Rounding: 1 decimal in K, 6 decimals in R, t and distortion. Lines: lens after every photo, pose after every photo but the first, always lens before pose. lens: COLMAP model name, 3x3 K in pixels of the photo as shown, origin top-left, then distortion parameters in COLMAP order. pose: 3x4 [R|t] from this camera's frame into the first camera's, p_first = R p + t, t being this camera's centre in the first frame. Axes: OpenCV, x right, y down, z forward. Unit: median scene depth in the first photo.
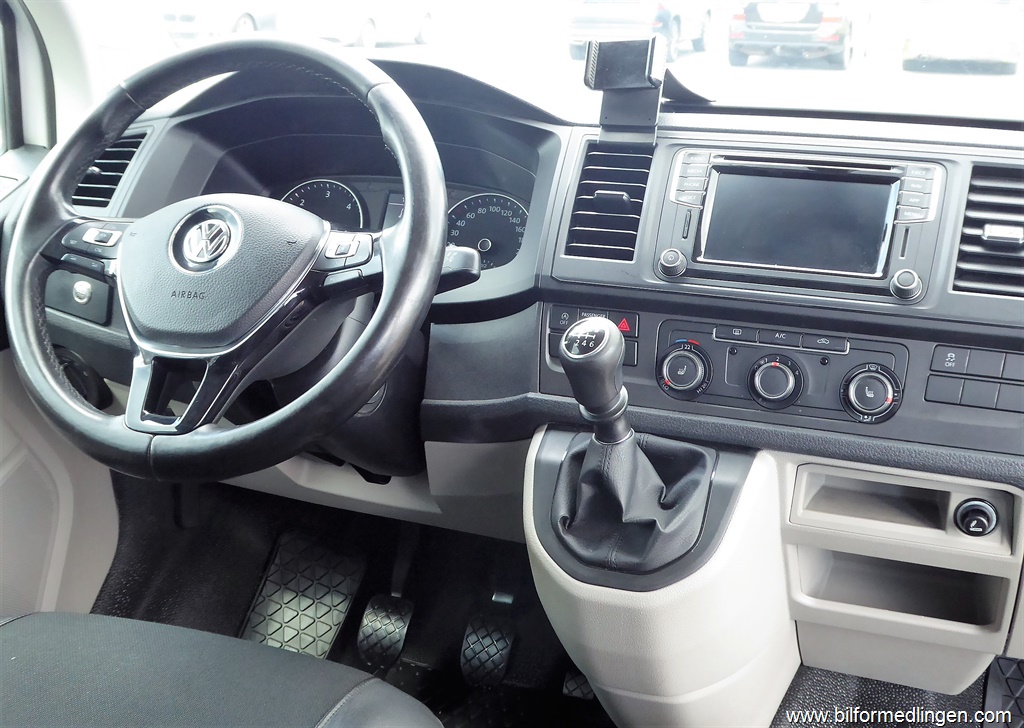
lens RADIAL K [[1273.0, 0, 512.0], [0, 1273.0, 364.0], [0, 0, 1]] dist [0.004998, 0.001905]
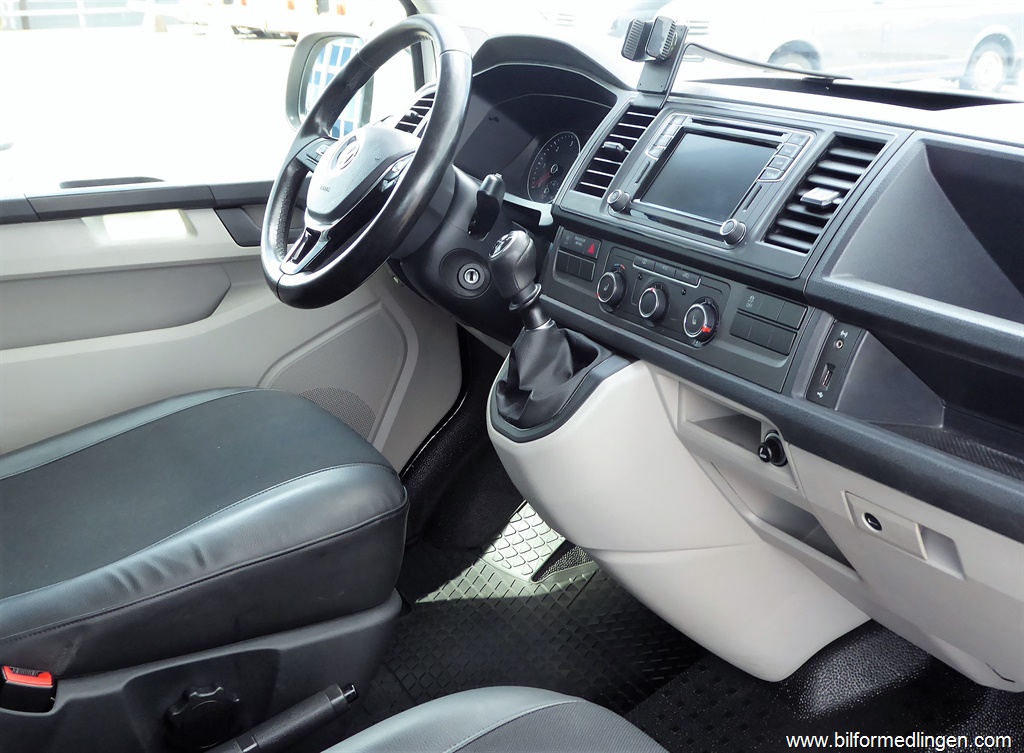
lens RADIAL K [[1264.8, 0, 511.0], [0, 1264.8, 396.6], [0, 0, 1]] dist [0.019235, 0.028126]
pose [[0.749099, 0.190286, -0.634541, 0.881257], [-0.171307, 0.980920, 0.091923, 0.012412], [0.639925, 0.039842, 0.767404, -0.008938]]
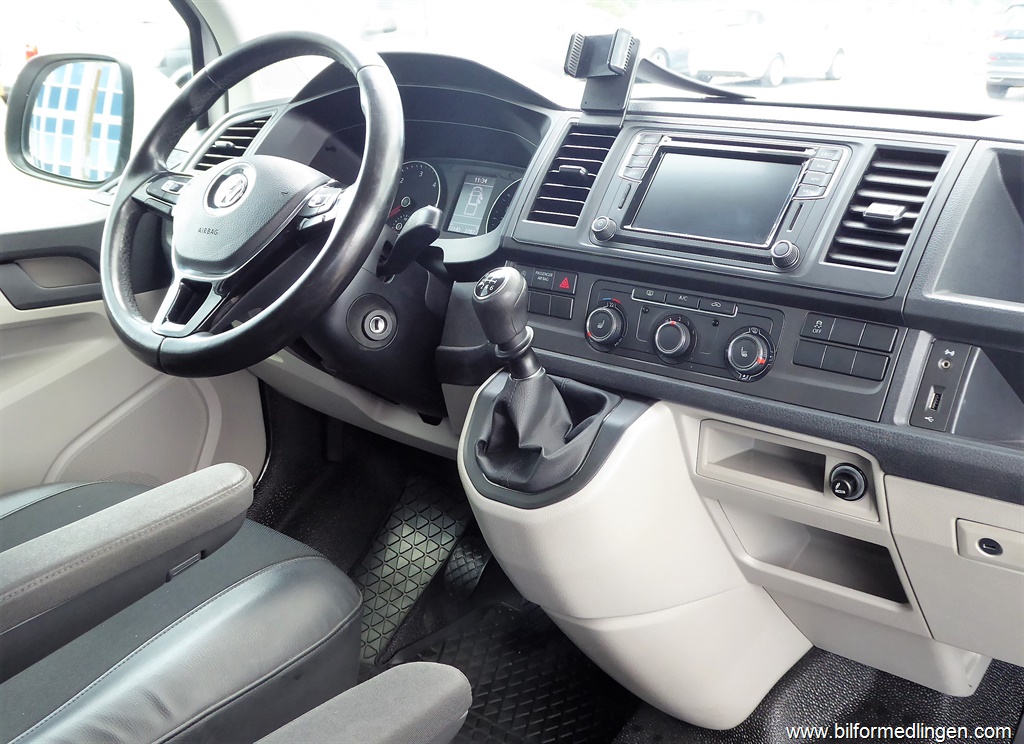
lens RADIAL K [[1272.9, 0, 512.0], [0, 1272.9, 372.0], [0, 0, 1]] dist [0.020834, -0.011856]
pose [[0.940218, 0.085498, -0.329667, 0.437869], [-0.093282, 0.995609, -0.007835, 0.063638], [0.327549, 0.038119, 0.944065, -0.084048]]
